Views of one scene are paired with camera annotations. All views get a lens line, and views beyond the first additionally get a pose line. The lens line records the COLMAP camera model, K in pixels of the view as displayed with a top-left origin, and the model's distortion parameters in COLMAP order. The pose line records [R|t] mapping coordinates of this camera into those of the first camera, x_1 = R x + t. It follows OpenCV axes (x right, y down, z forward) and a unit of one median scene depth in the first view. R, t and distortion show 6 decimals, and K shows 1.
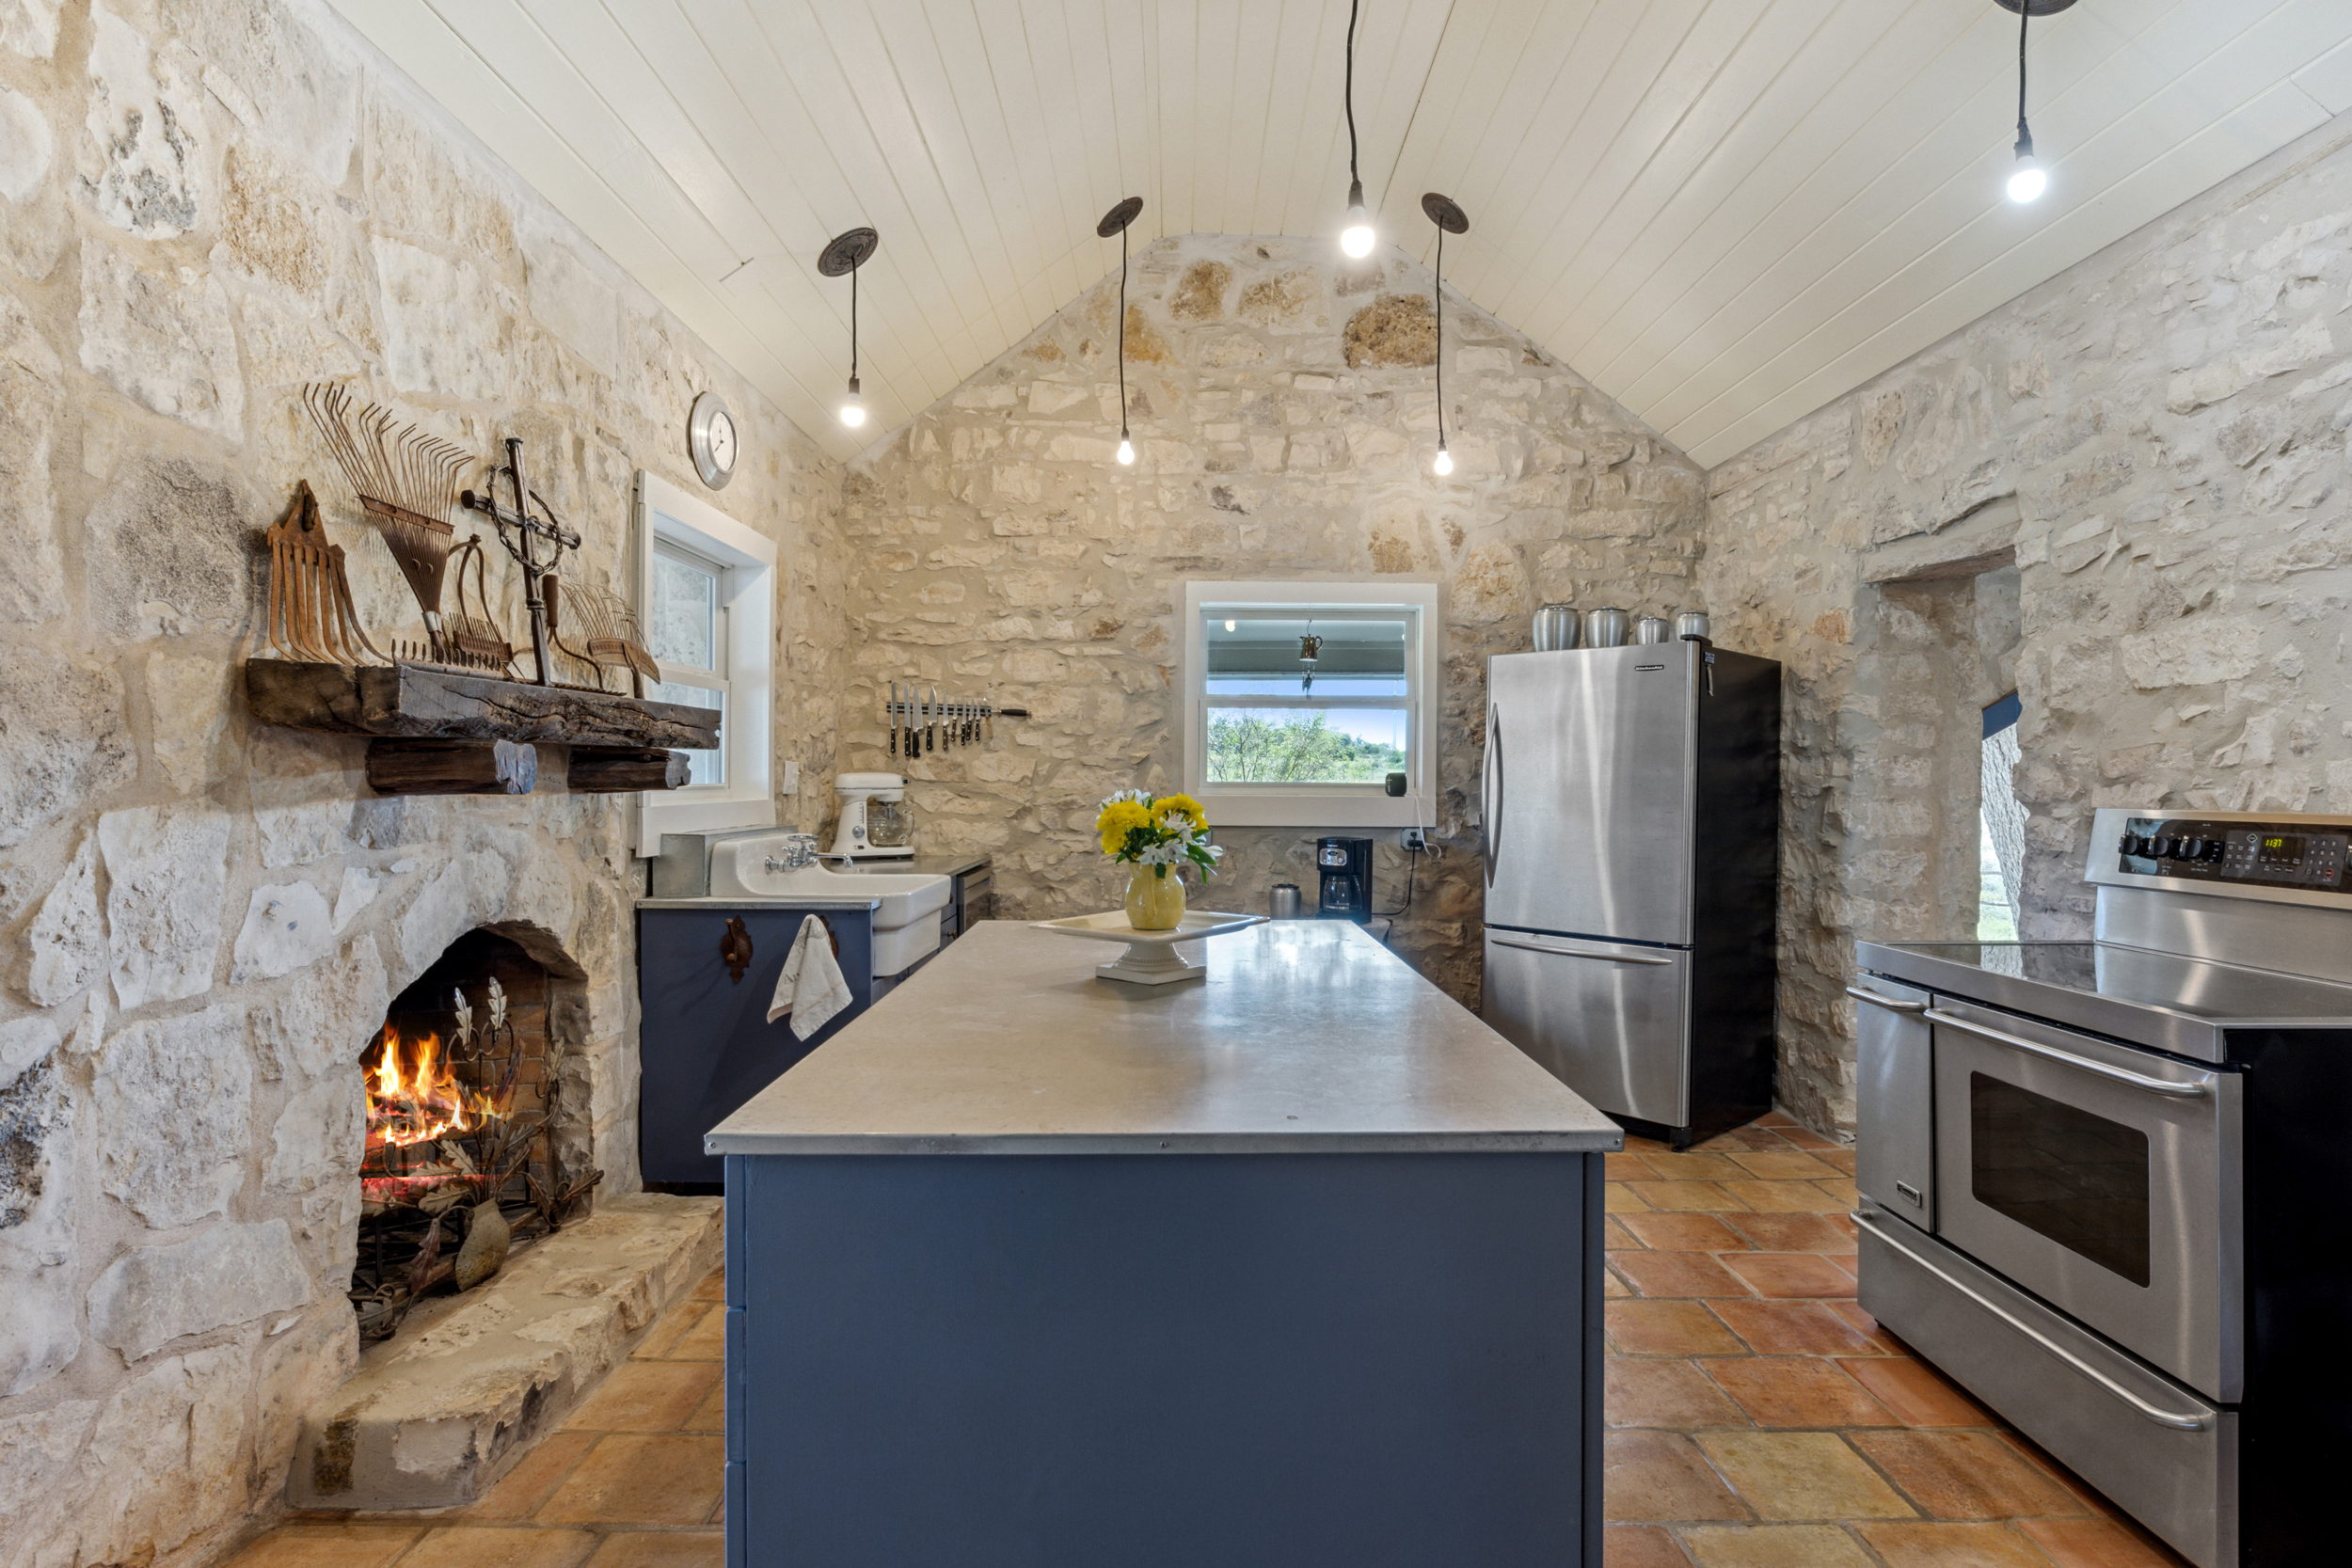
lens RADIAL K [[1247.4, 0, 1187.6], [0, 1247.4, 786.9], [0, 0, 1]] dist [-0.005576, 0.000306]
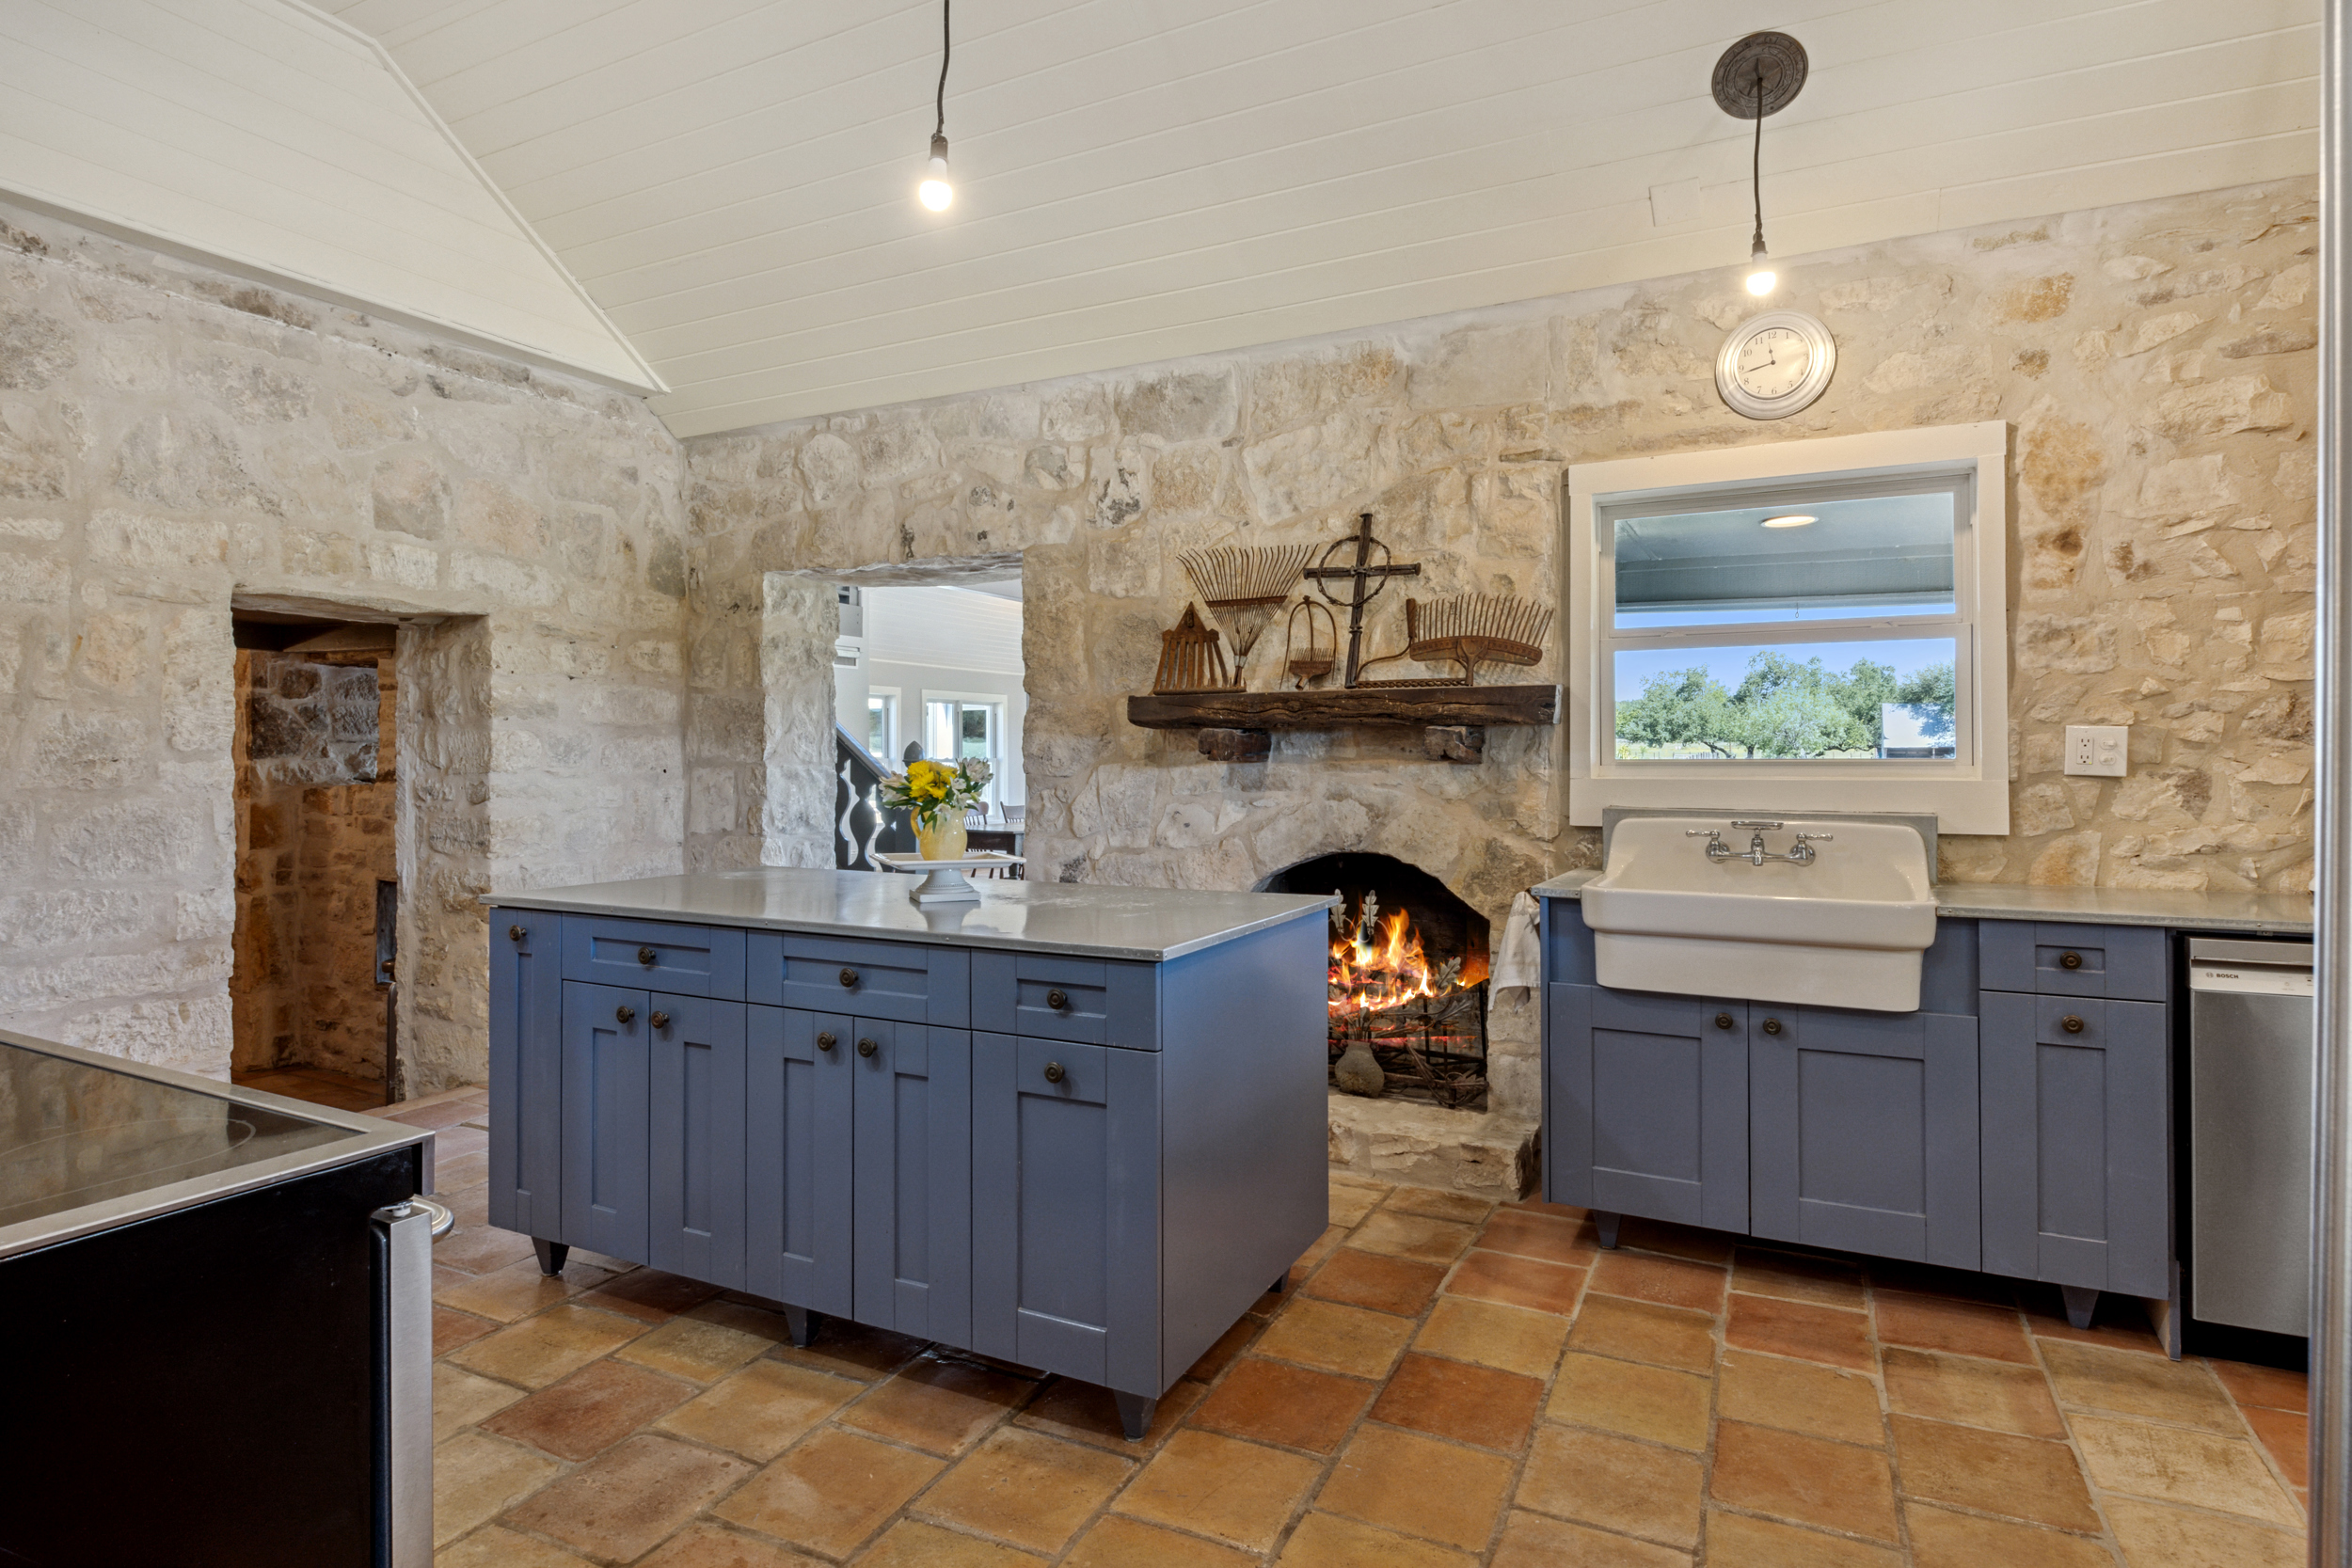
lens RADIAL K [[1247.4, 0, 1176.9], [0, 1247.4, 749.6], [0, 0, 1]] dist [-0.005576, 0.000306]
pose [[-0.462589, -0.007408, -0.886542, 0.543136], [-0.008740, 0.999955, -0.003796, -0.001312], [0.886530, 0.005992, -0.462633, 0.966647]]
